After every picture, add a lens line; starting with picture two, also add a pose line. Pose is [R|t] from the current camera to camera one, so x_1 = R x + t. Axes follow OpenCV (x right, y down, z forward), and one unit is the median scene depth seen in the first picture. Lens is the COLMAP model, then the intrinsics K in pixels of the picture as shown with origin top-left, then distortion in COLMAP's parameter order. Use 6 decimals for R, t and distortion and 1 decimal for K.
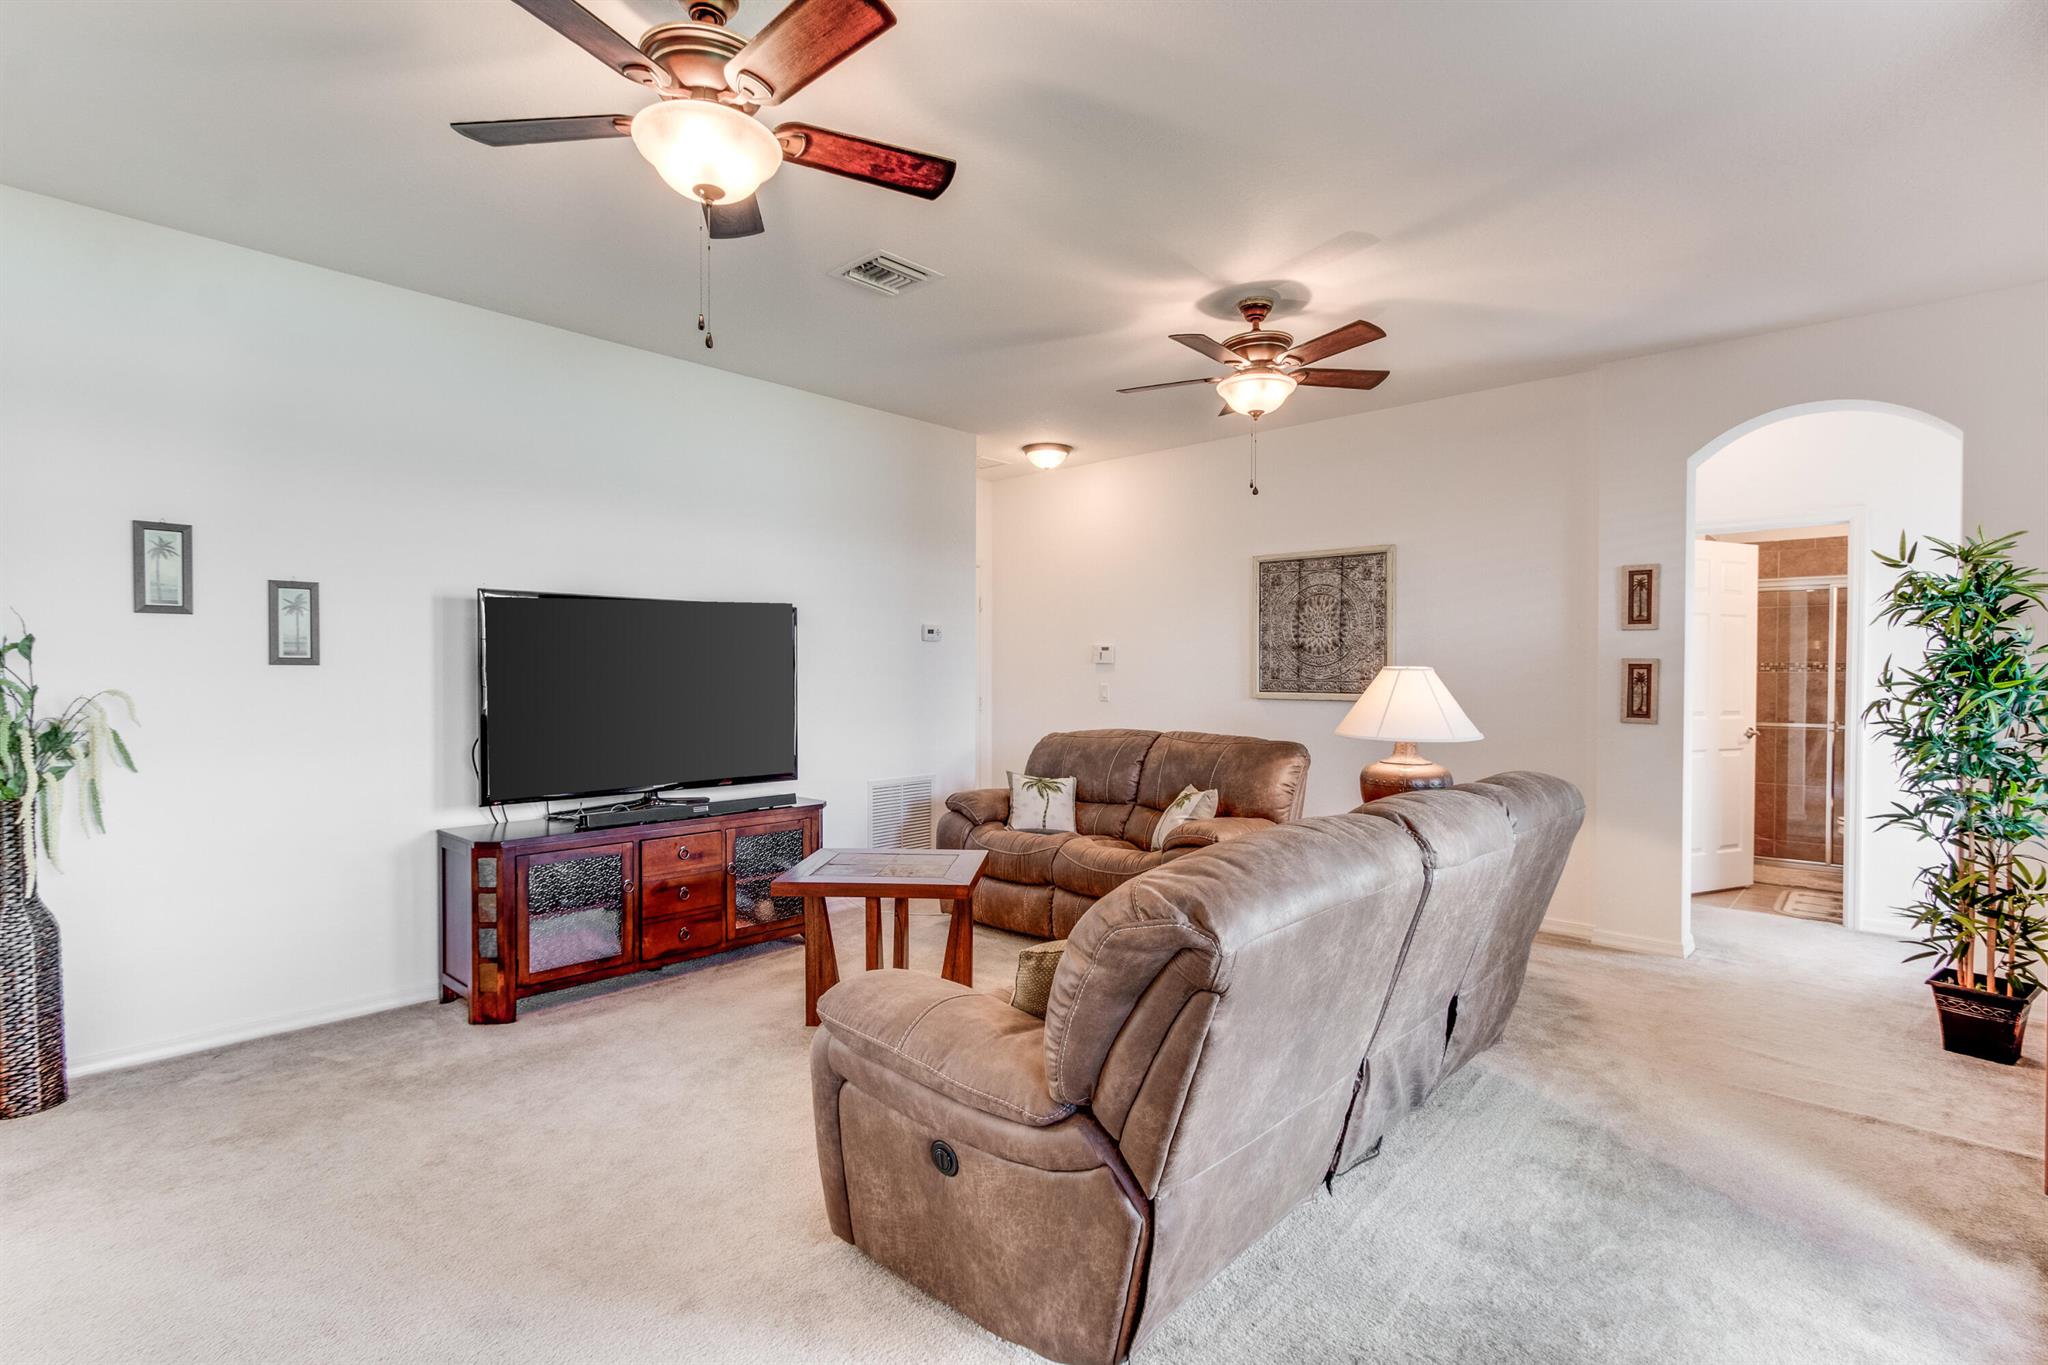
lens RADIAL K [[971.2, 0, 1031.6], [0, 971.2, 691.1], [0, 0, 1]] dist [0.002253, 0.000272]
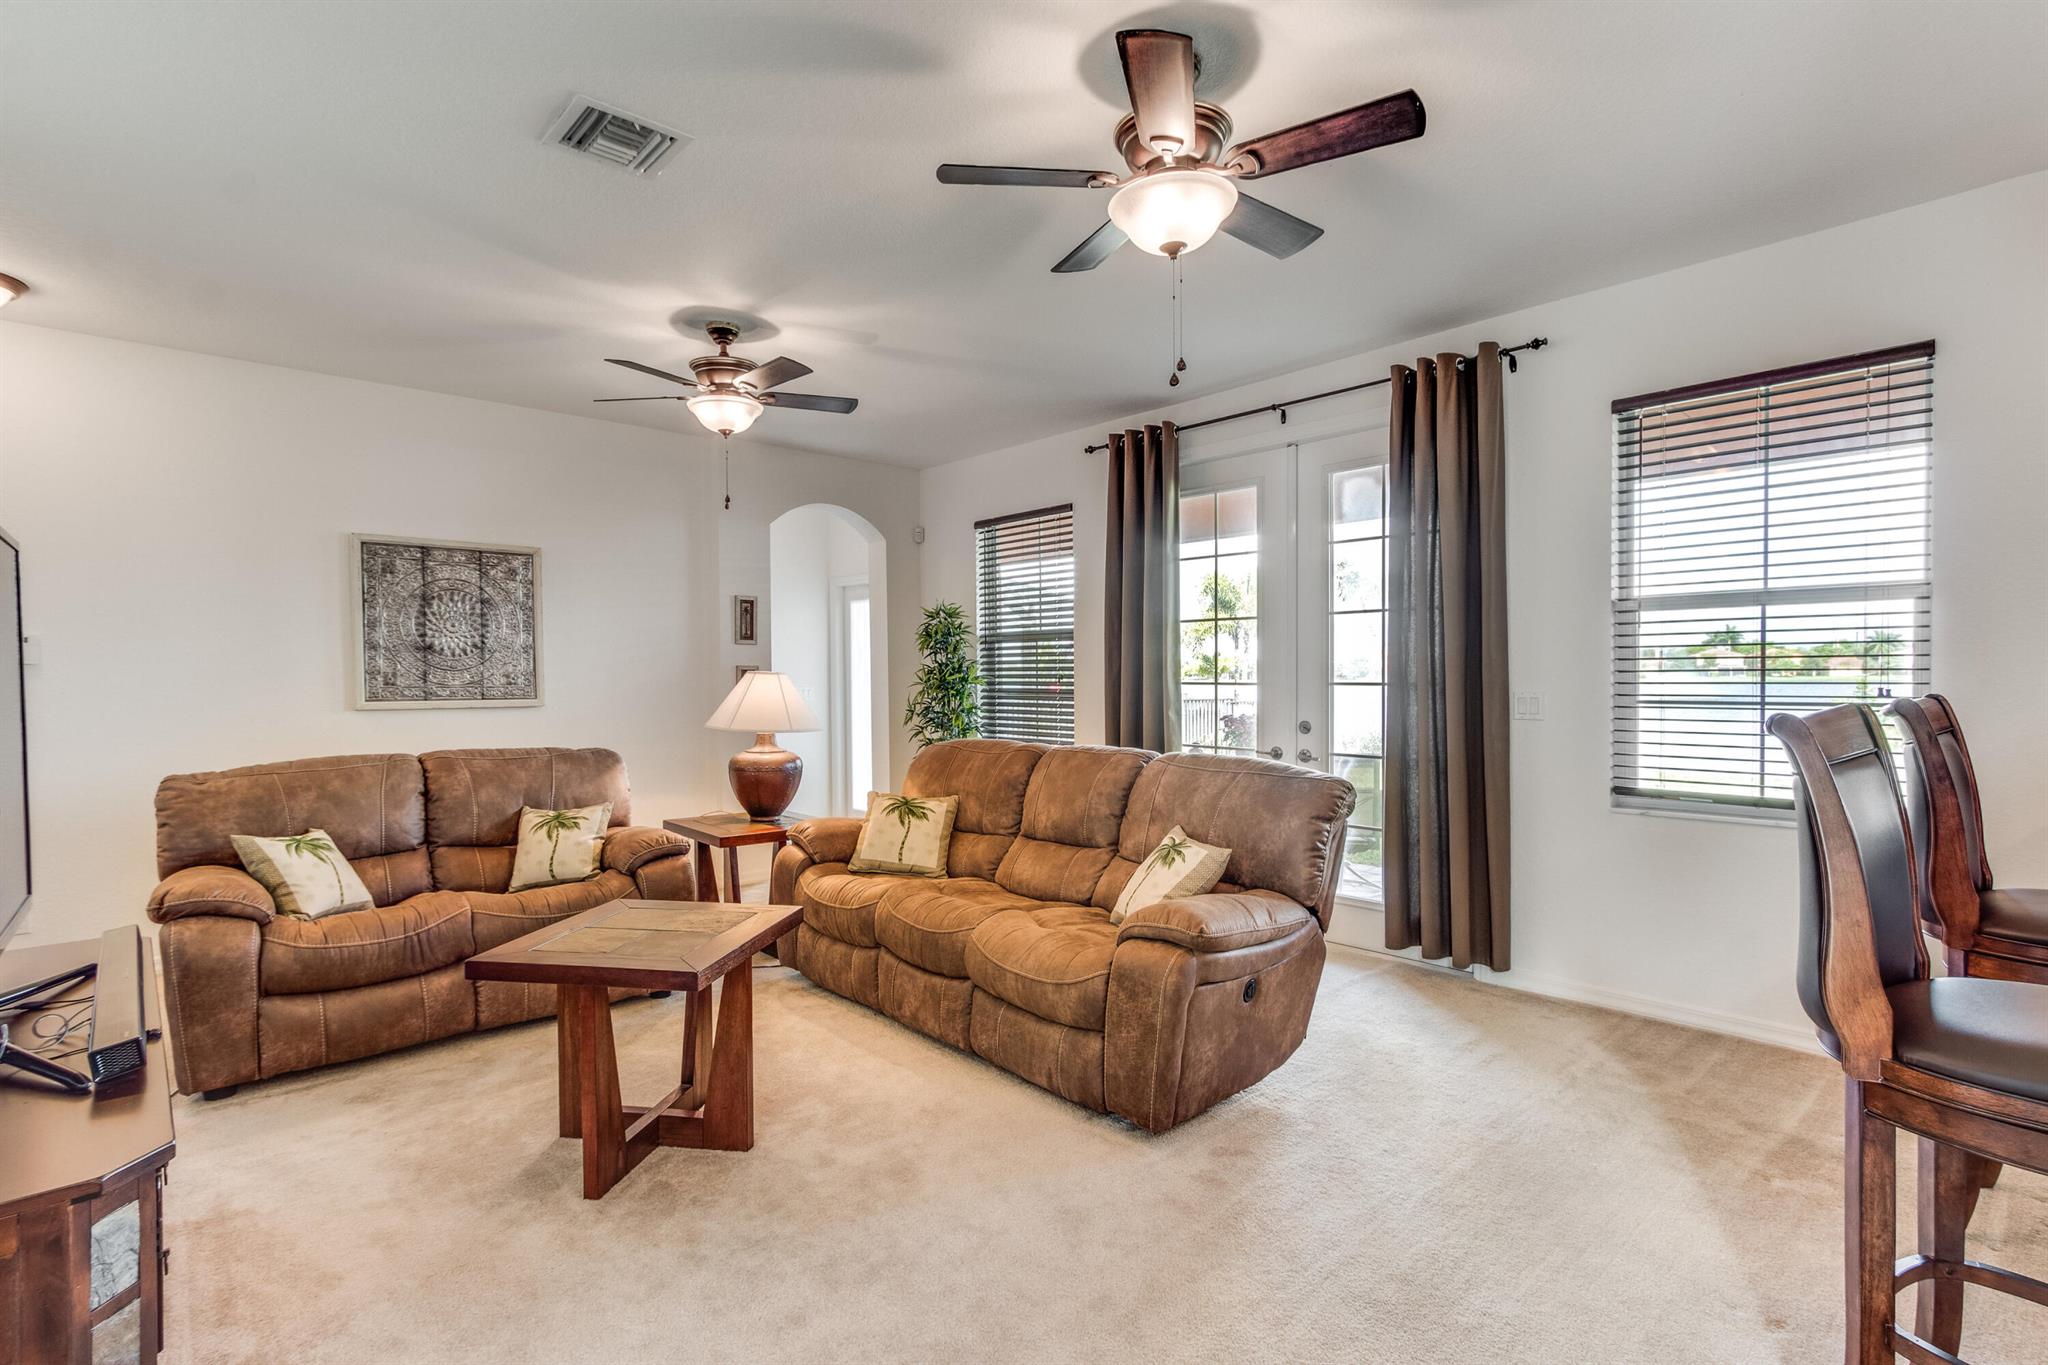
lens RADIAL K [[991.3, 0, 1022.6], [0, 991.3, 714.3], [0, 0, 1]] dist [-0.001299, 0.000023]
pose [[0.099308, -0.040212, 0.994244, -0.580454], [0.022258, 0.999023, 0.038182, -0.008638], [-0.994808, 0.018338, 0.100106, 0.402289]]
